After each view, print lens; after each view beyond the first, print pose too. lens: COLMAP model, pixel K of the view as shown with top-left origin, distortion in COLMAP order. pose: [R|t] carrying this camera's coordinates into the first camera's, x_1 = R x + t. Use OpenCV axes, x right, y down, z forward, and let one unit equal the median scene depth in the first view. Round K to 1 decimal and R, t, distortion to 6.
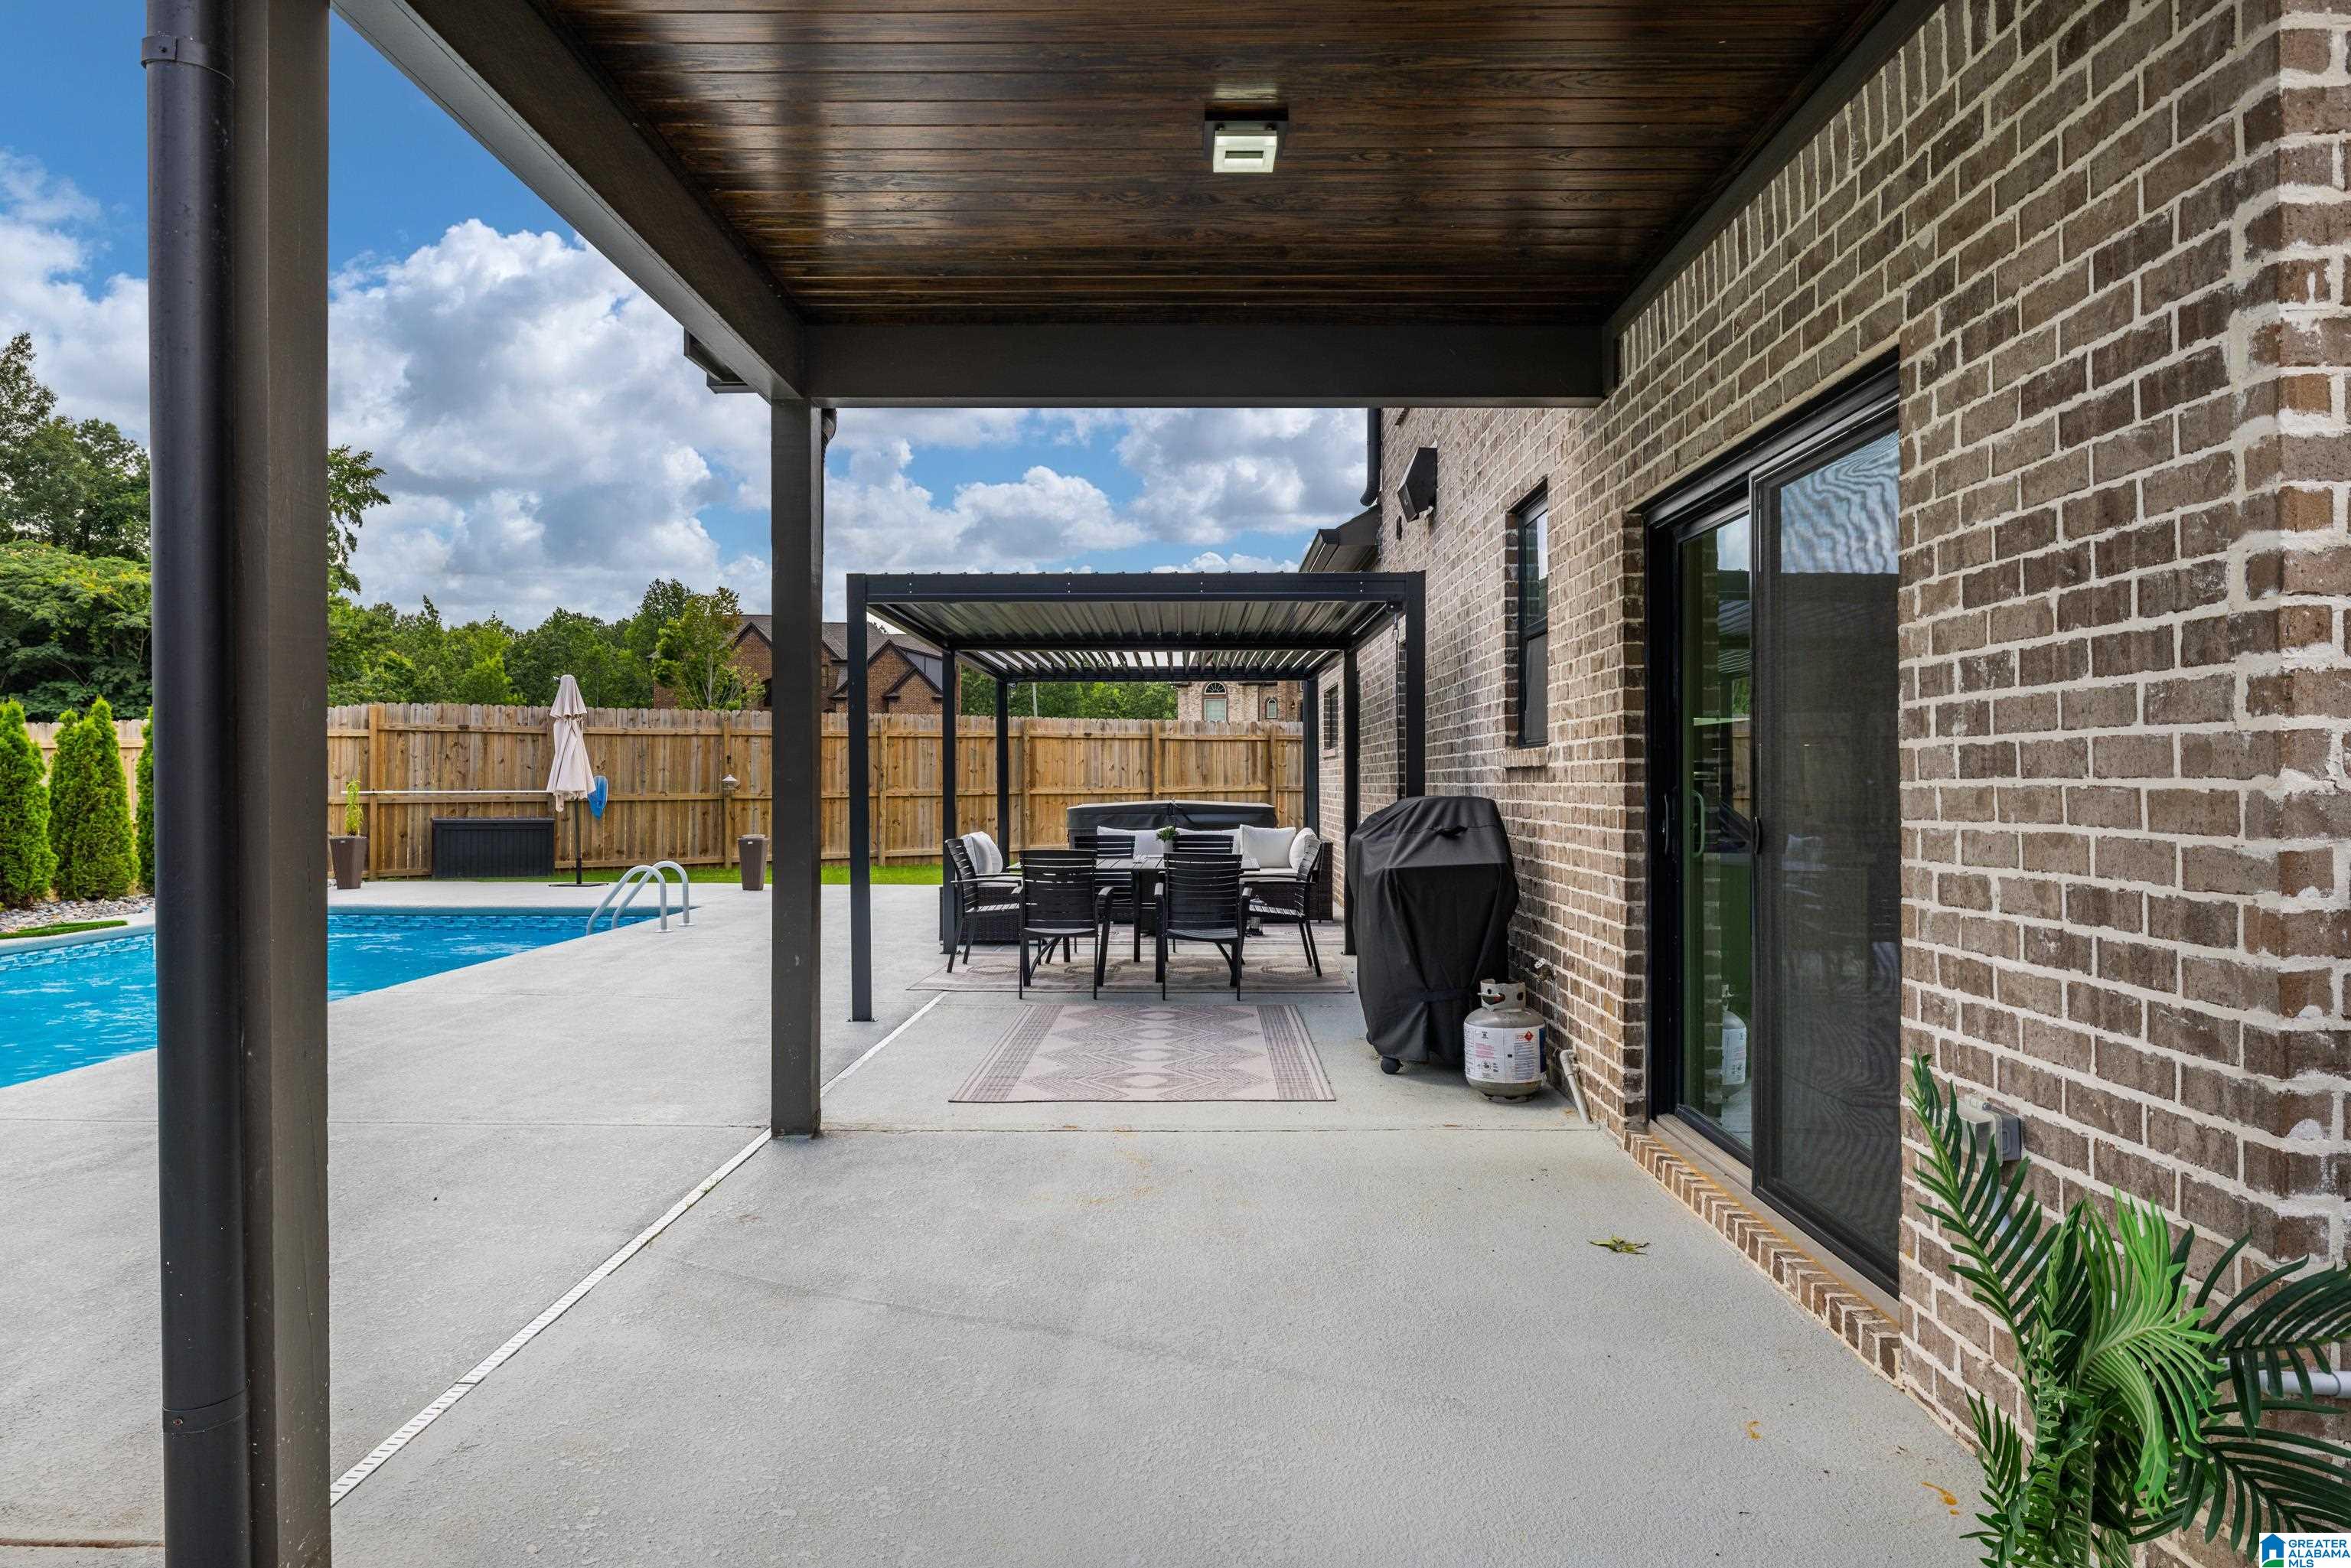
lens RADIAL K [[1421.2, 0, 1174.7], [0, 1421.2, 798.9], [0, 0, 1]] dist [0.000818, -0.005608]
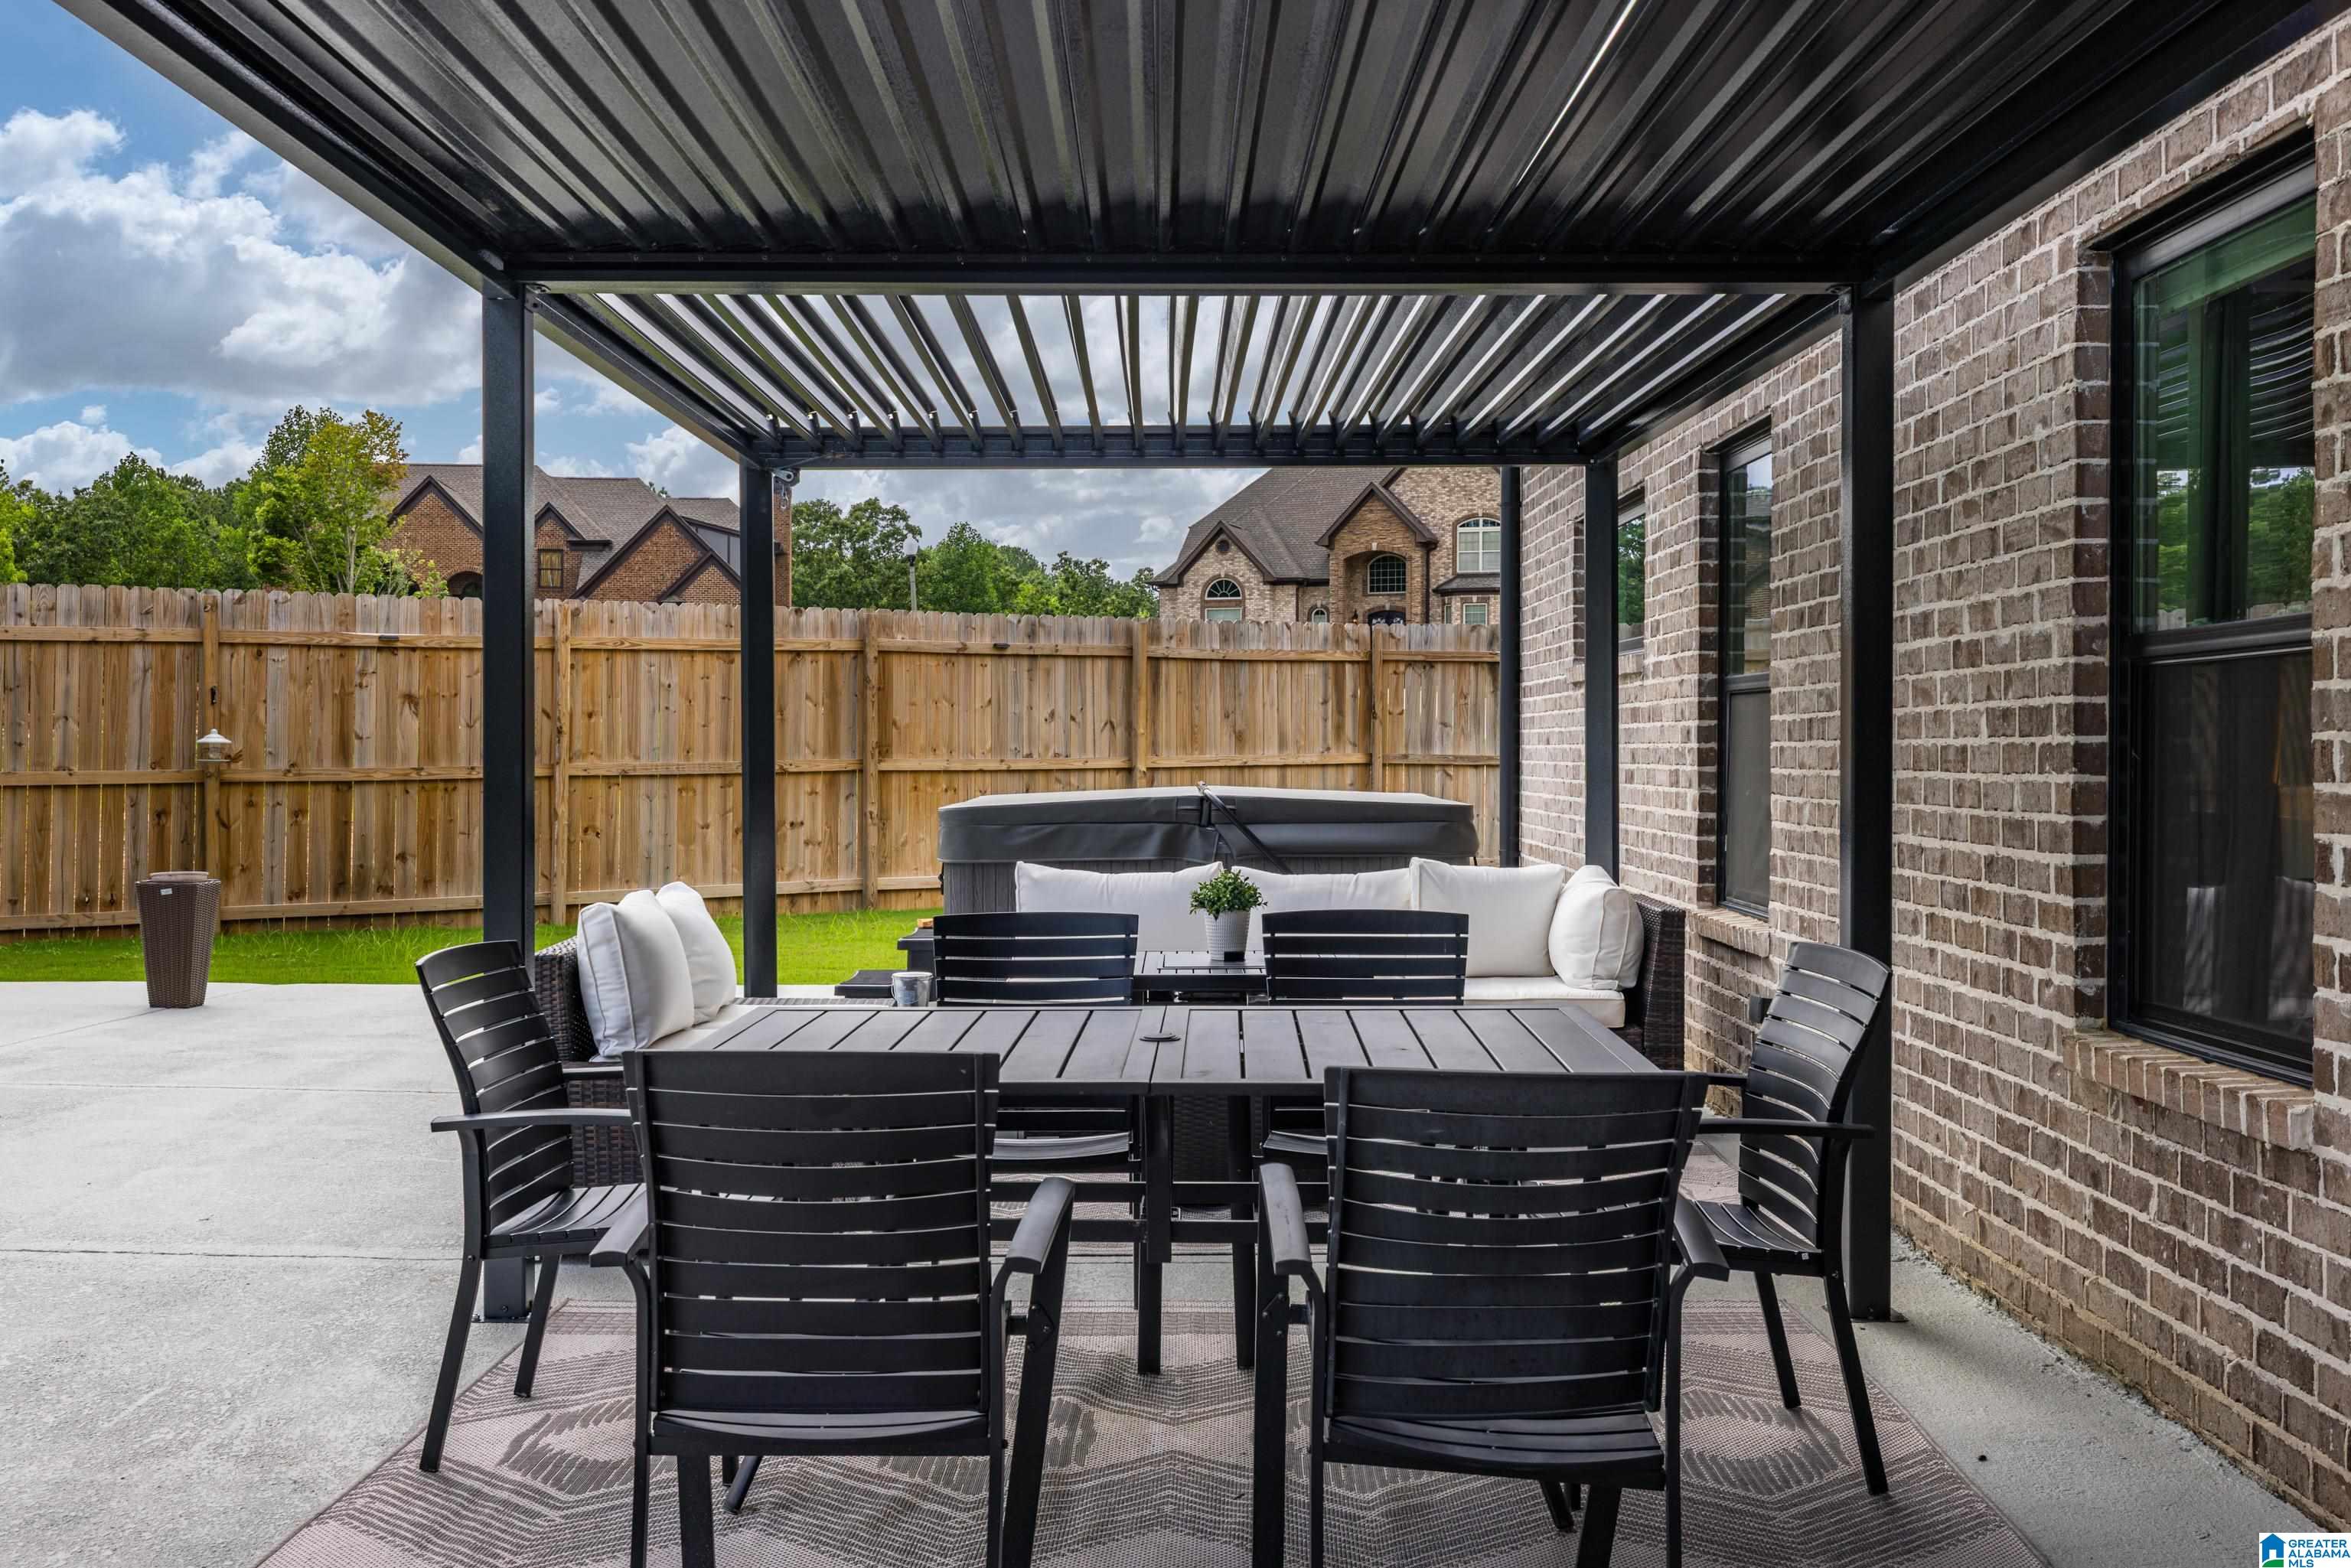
lens RADIAL K [[2322.2, 0, 1181.0], [0, 2322.2, 773.3], [0, 0, 1]] dist [0.018304, 0.000000]
pose [[0.999906, -0.000484, 0.013672, -0.011306], [0.000505, 0.999999, -0.001490, -0.001309], [-0.013671, 0.001497, 0.999905, 0.223240]]
